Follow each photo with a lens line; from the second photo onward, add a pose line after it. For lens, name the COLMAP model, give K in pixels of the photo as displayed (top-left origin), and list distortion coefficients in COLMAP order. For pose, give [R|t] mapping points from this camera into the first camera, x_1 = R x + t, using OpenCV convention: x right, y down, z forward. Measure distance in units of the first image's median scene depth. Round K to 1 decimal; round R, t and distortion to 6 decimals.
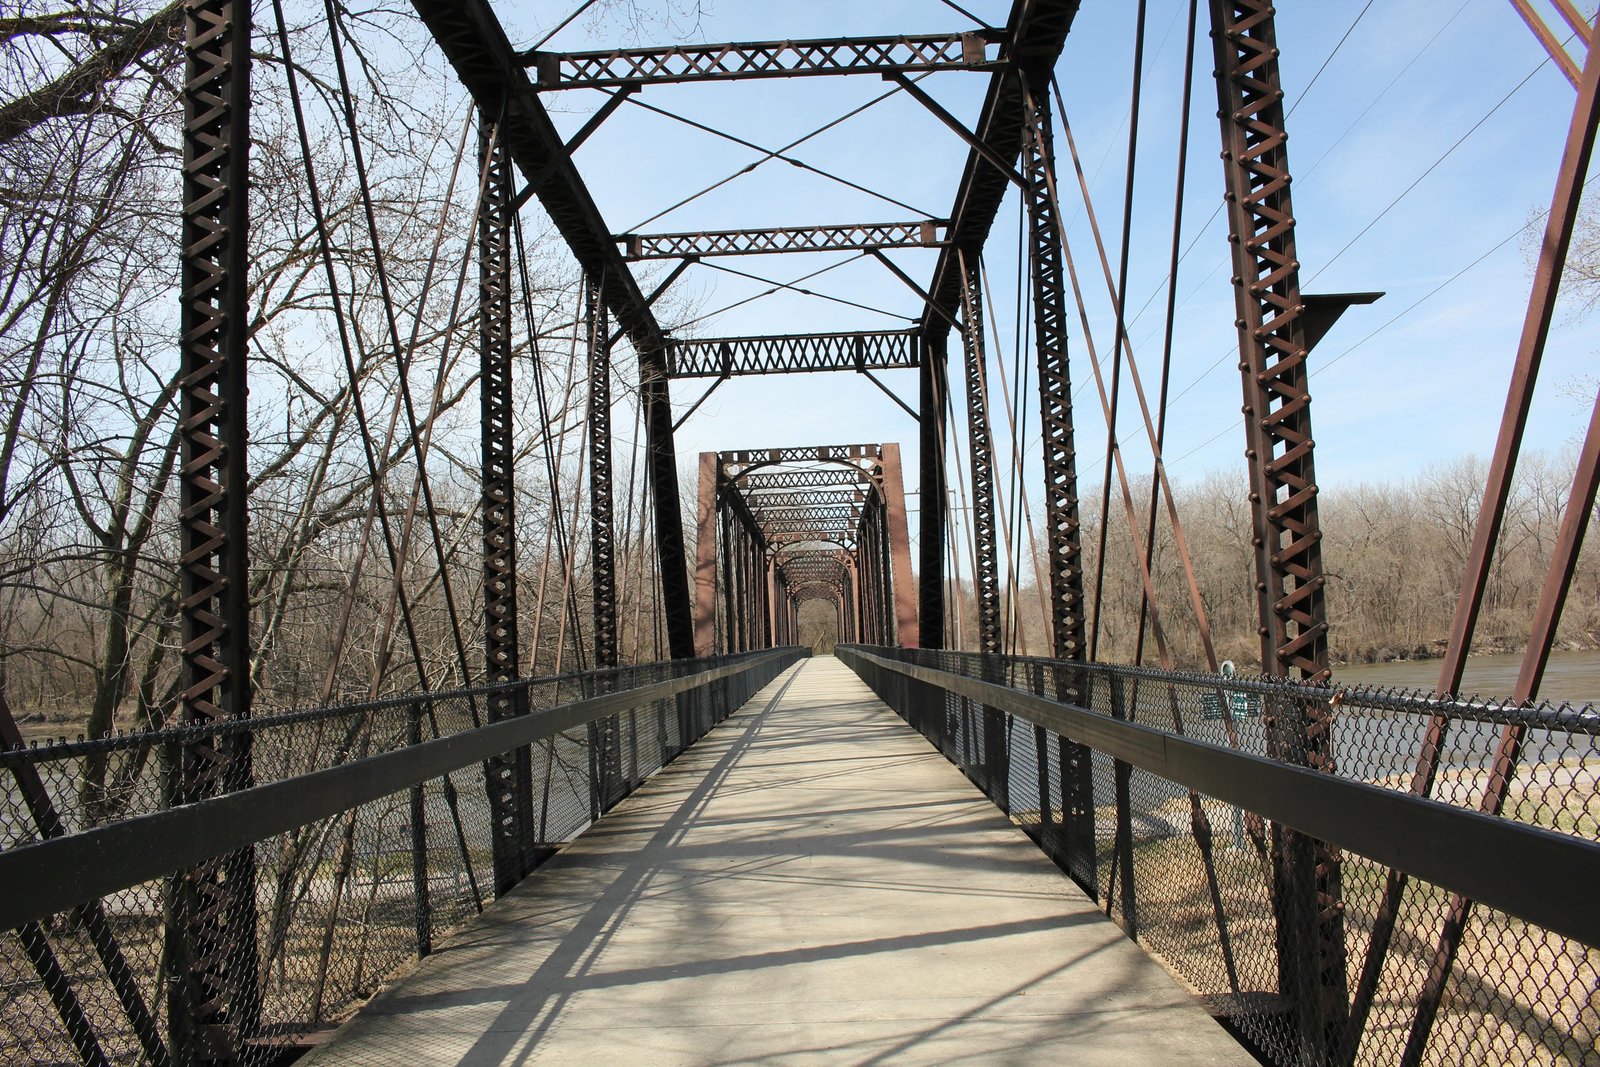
lens RADIAL K [[1319.0, 0, 788.6], [0, 1319.0, 534.8], [0, 0, 1]] dist [-0.164971, 0.137912]
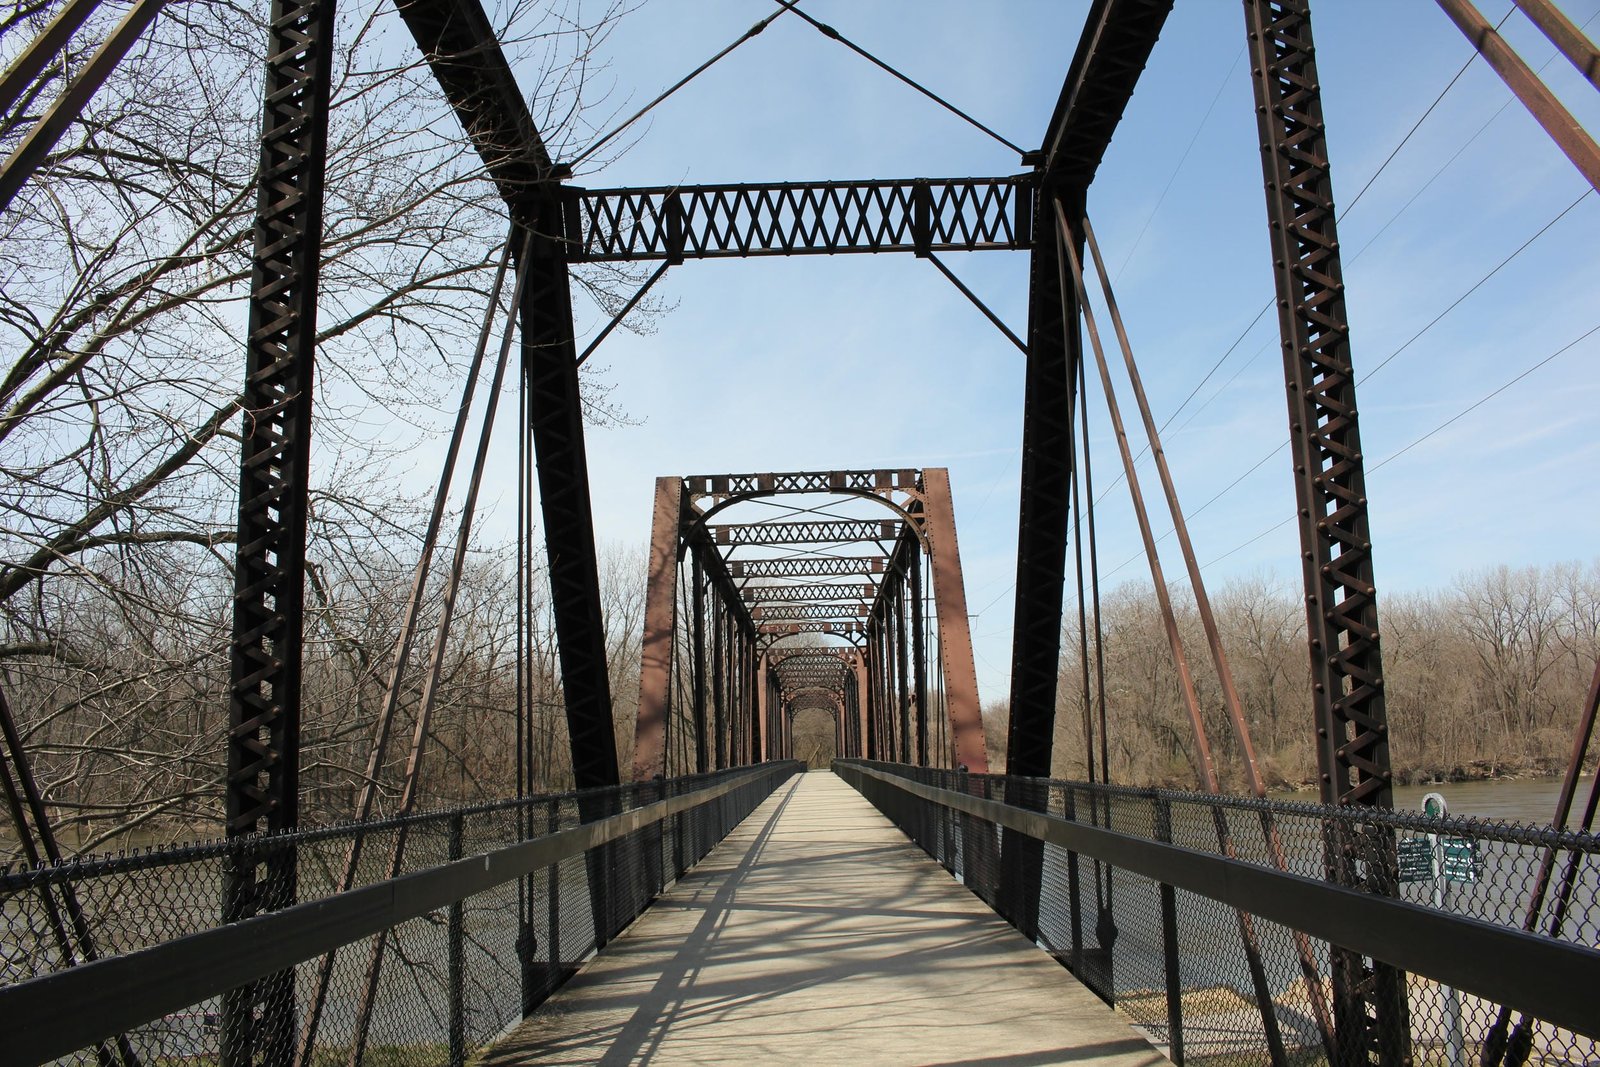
lens RADIAL K [[1319.0, 0, 788.6], [0, 1319.0, 534.8], [0, 0, 1]] dist [-0.164971, 0.137912]
pose [[0.999837, 0.017926, 0.001972, 0.000323], [-0.017694, 0.996248, -0.084718, 0.028337], [-0.003483, 0.084669, 0.996403, 0.370671]]
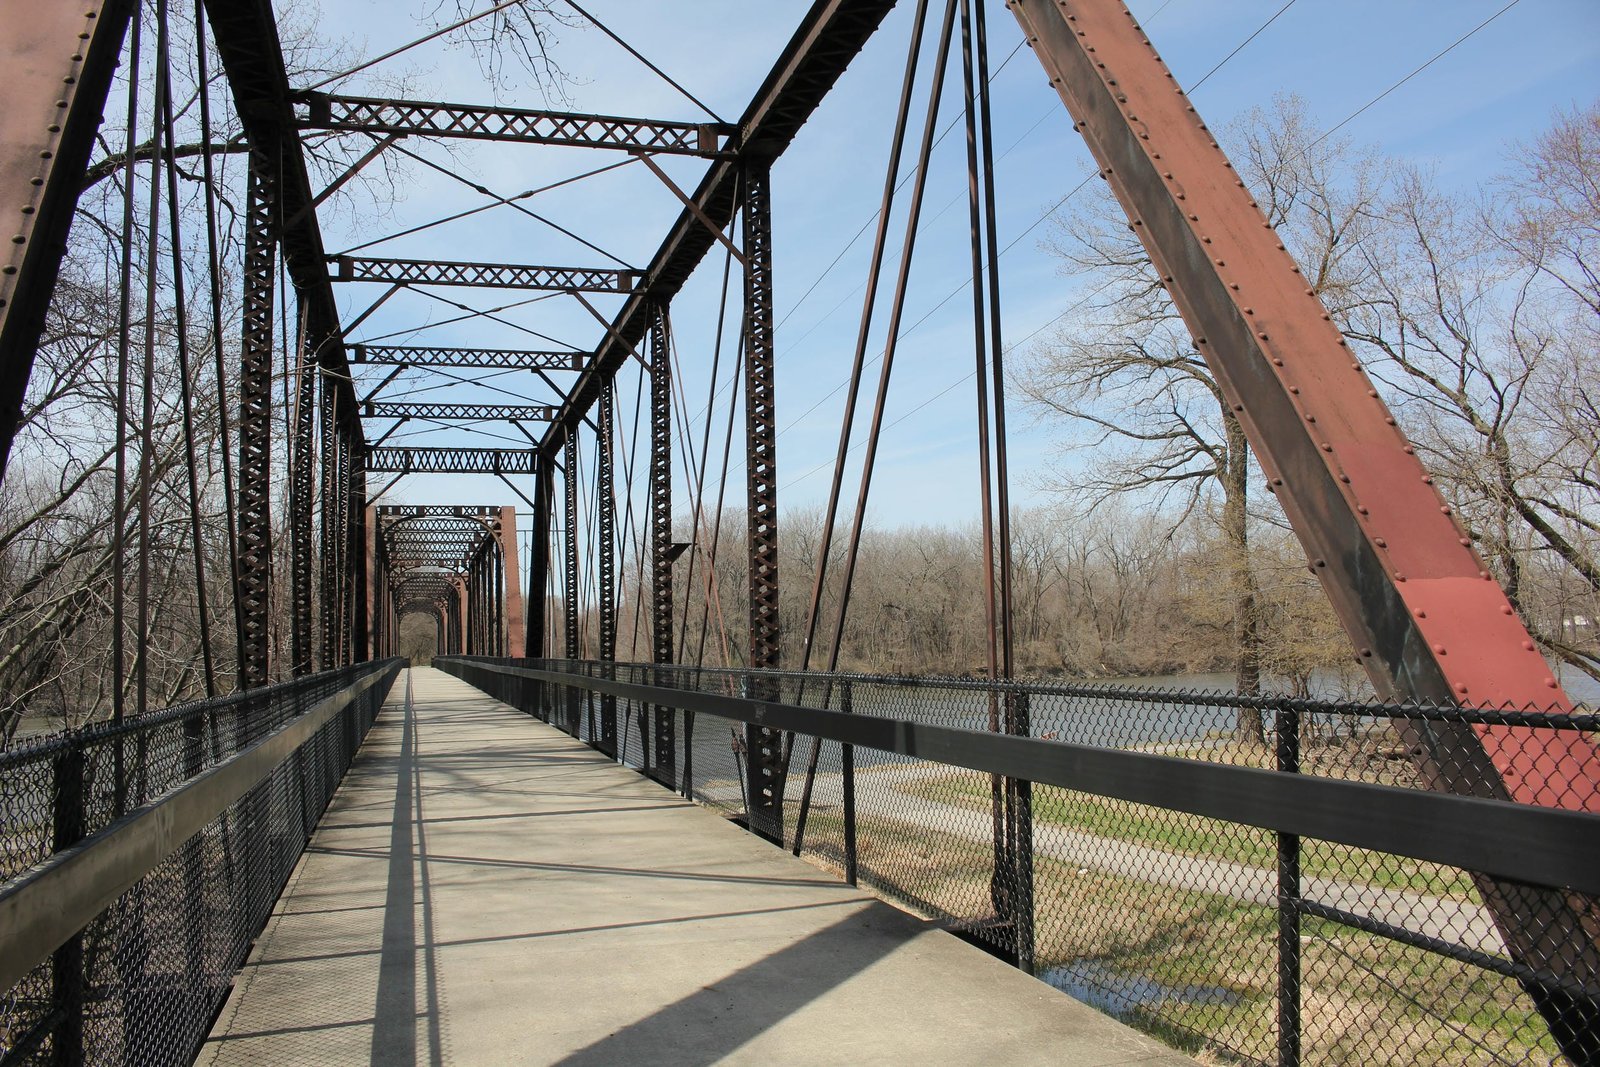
lens RADIAL K [[1319.0, 0, 788.6], [0, 1319.0, 534.8], [0, 0, 1]] dist [-0.164971, 0.137912]
pose [[0.952879, 0.047960, 0.299535, -0.056958], [-0.044109, 0.998834, -0.019608, -0.030974], [-0.300127, 0.005472, 0.953884, -0.420768]]
